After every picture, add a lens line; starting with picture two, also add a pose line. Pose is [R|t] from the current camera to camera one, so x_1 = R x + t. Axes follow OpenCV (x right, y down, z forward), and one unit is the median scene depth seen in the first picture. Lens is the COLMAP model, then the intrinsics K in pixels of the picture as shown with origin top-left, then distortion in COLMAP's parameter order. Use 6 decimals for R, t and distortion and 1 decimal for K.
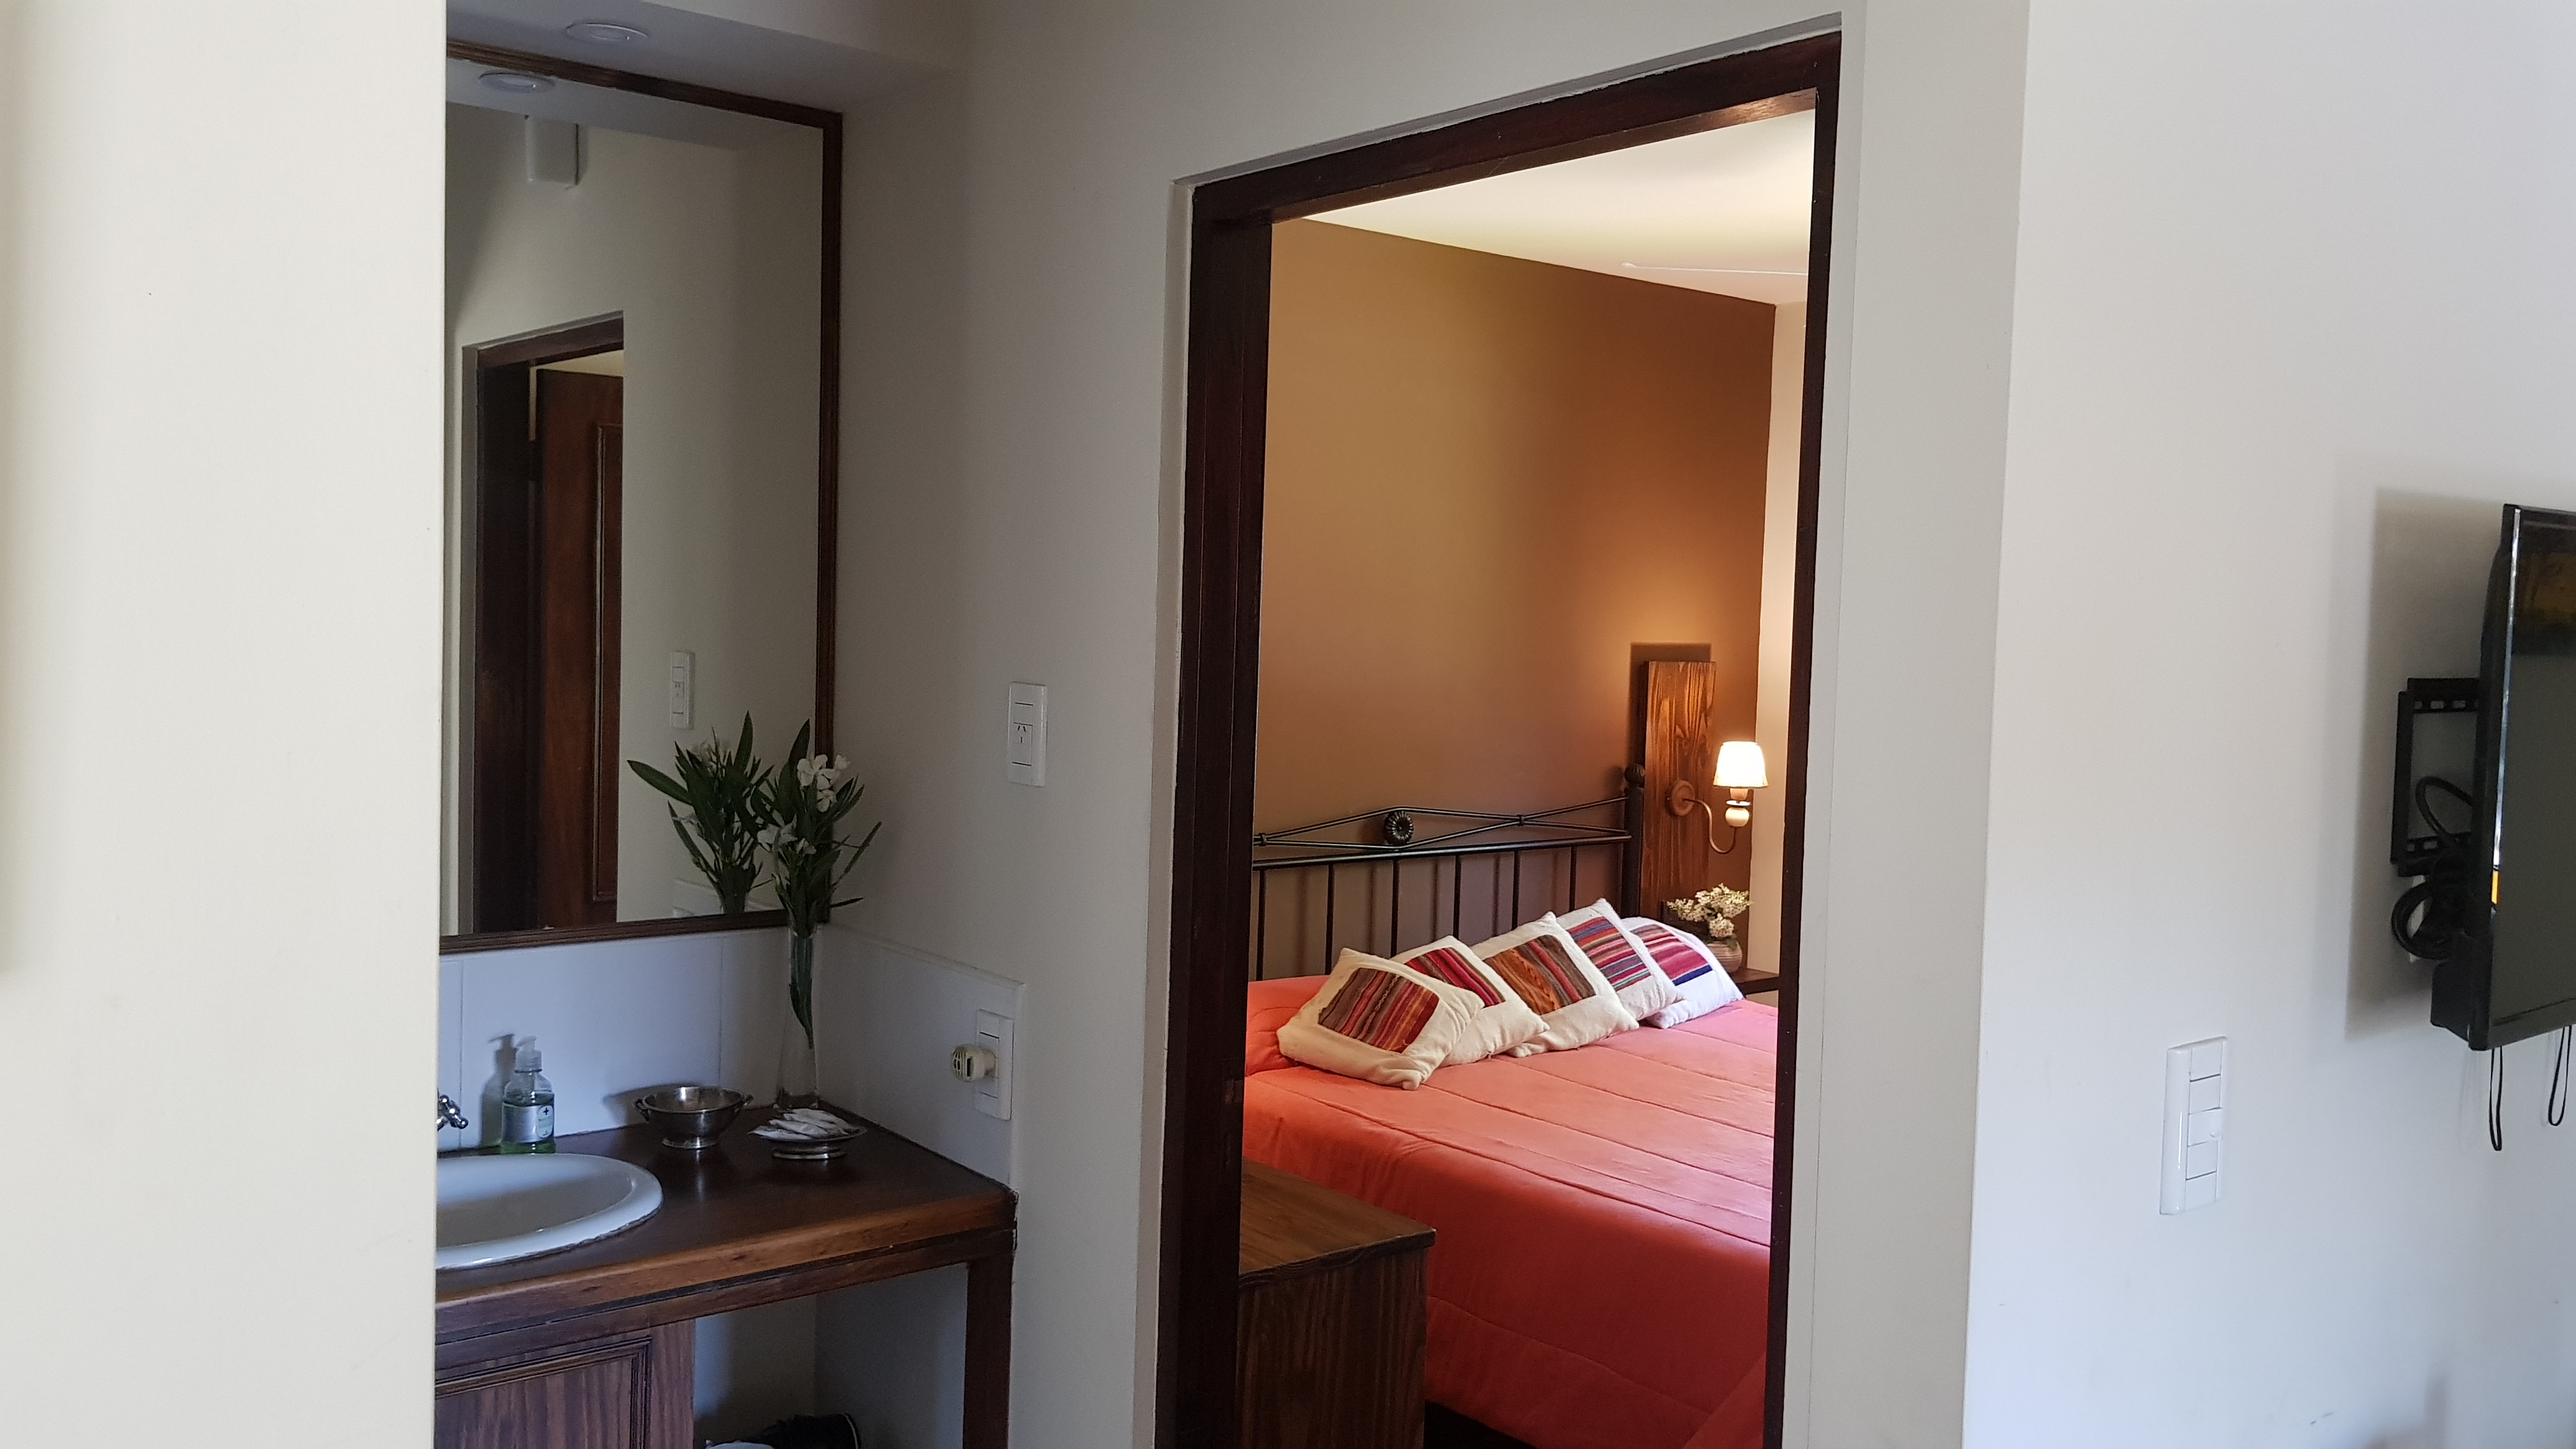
lens RADIAL K [[2067.8, 0, 1304.0], [0, 2067.8, 711.4], [0, 0, 1]] dist [0.196638, -0.385476]
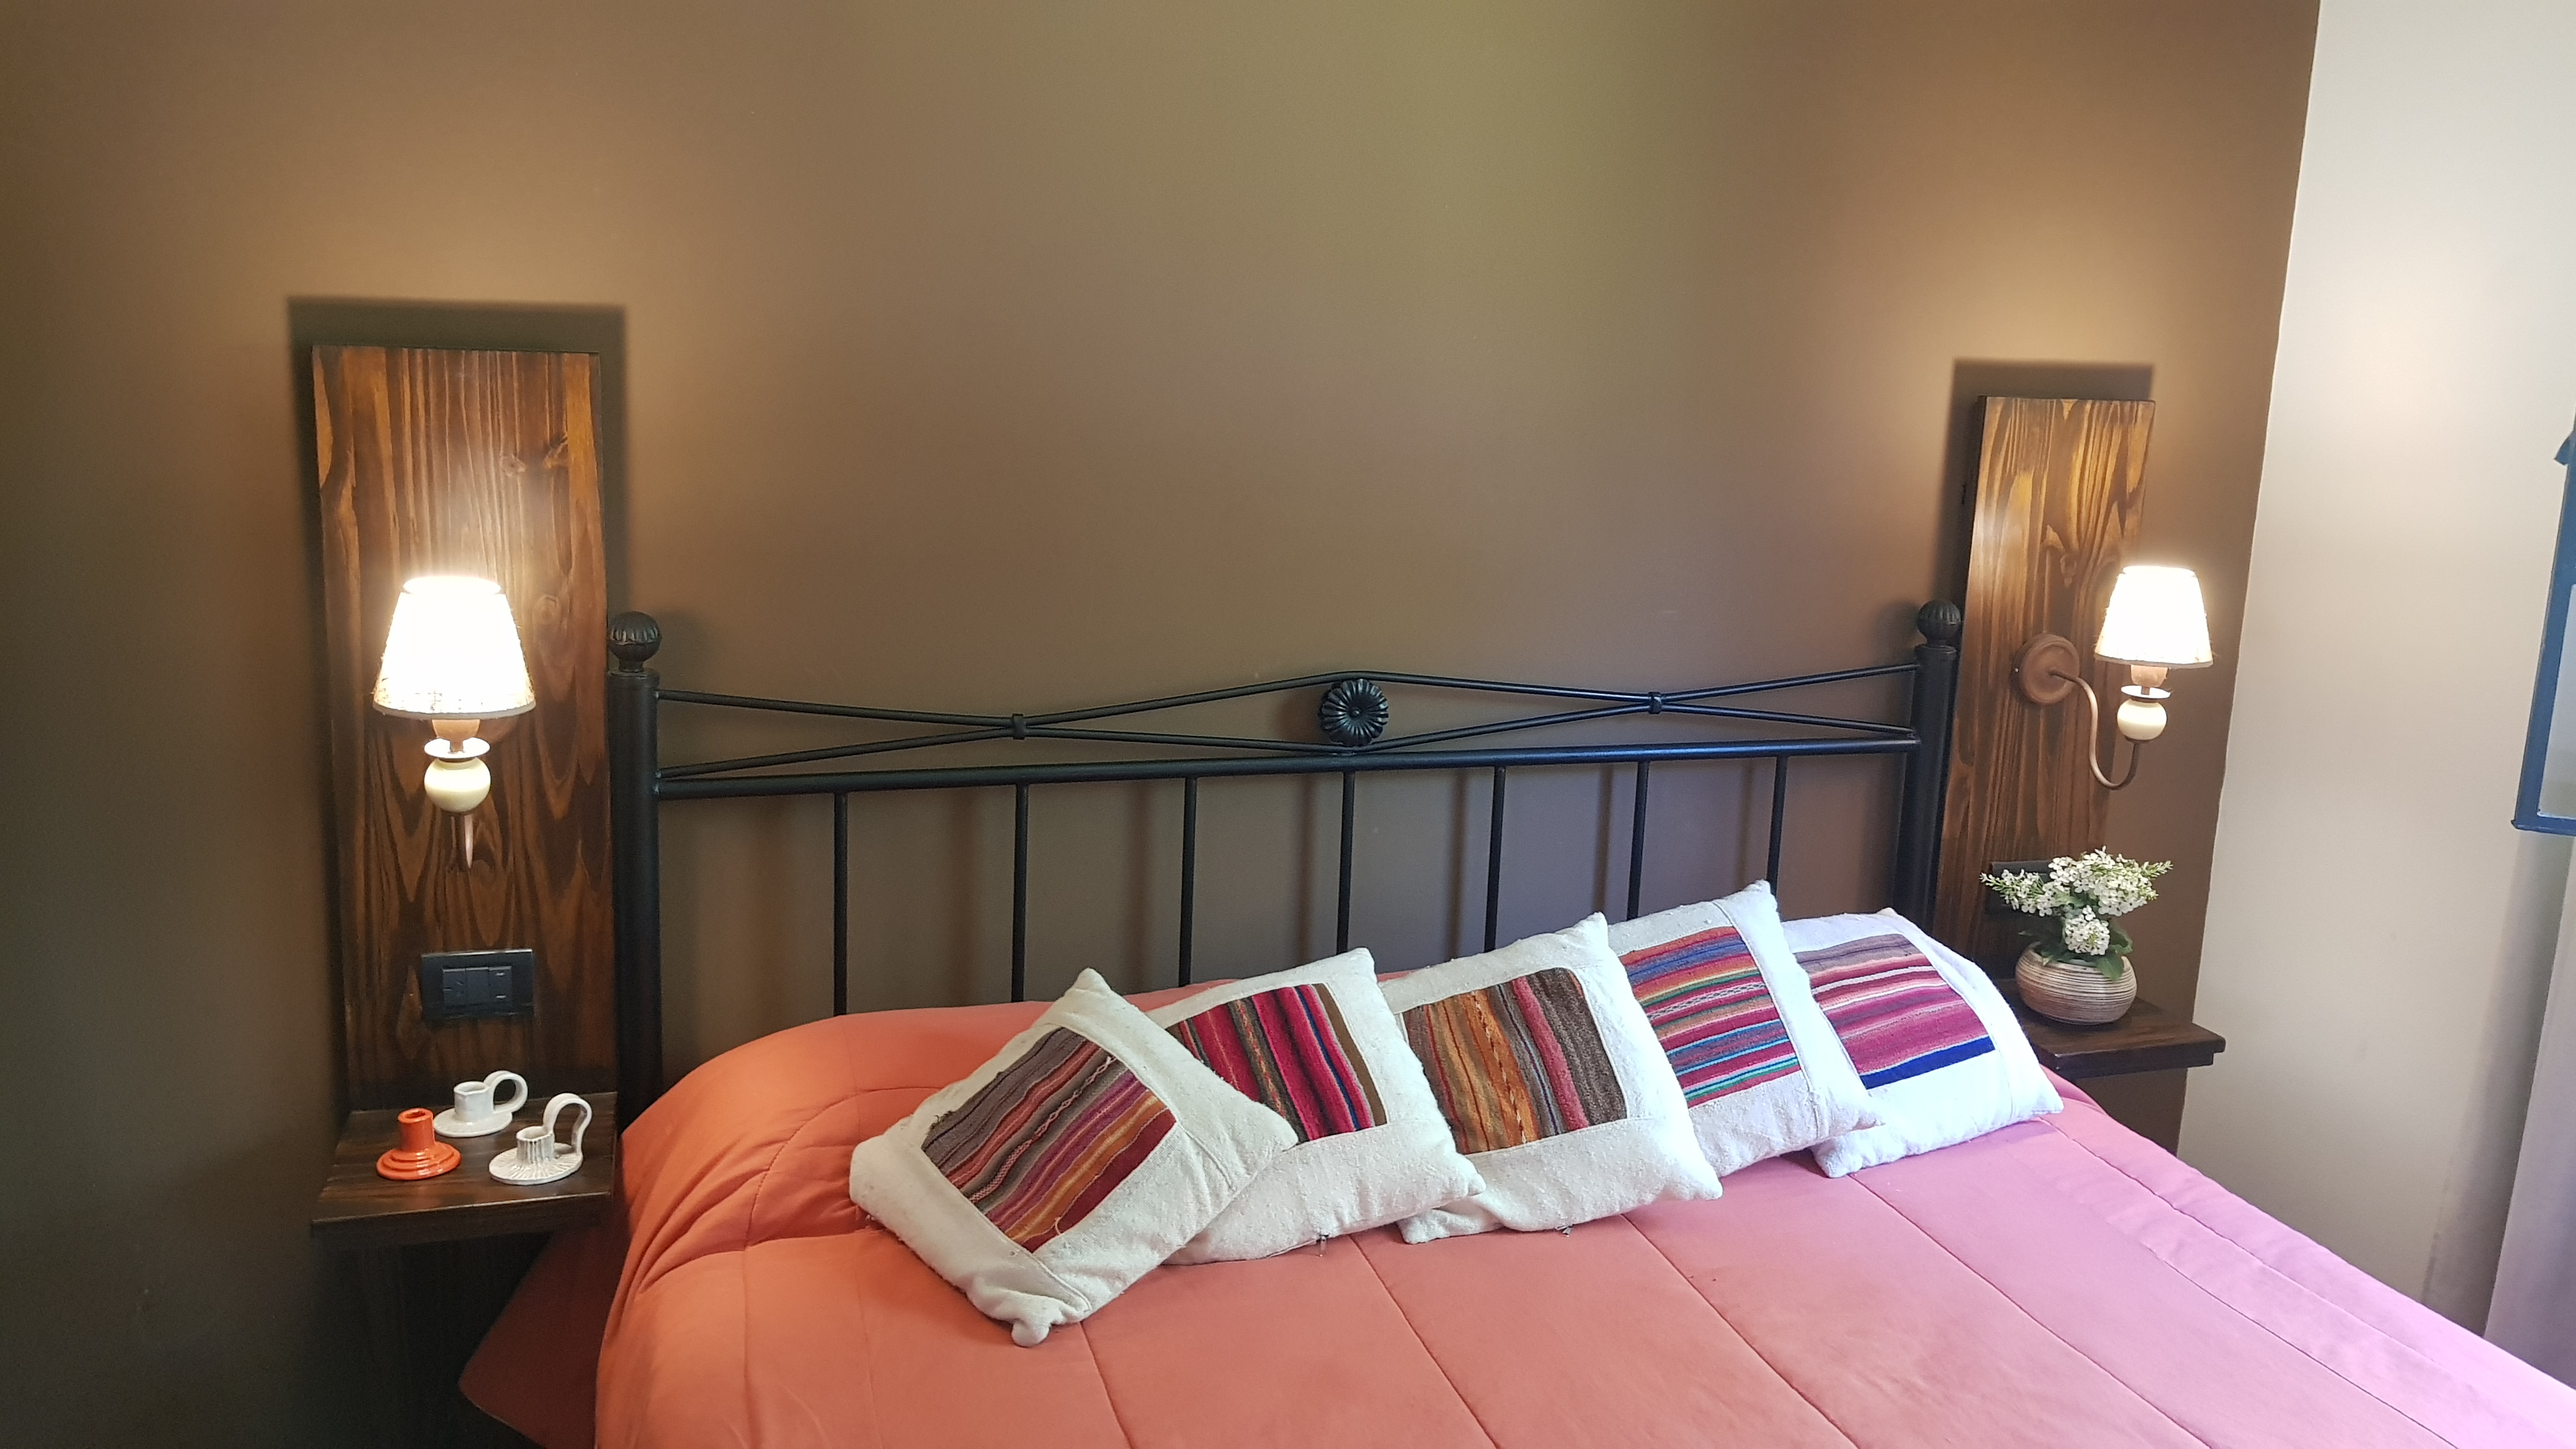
lens RADIAL K [[2067.8, 0, 1304.0], [0, 2067.8, 711.4], [0, 0, 1]] dist [0.196638, -0.385476]
pose [[0.941500, 0.075551, -0.328435, 0.202212], [-0.034308, 0.990972, 0.129608, -0.010054], [0.335262, -0.110758, 0.935592, 0.510402]]
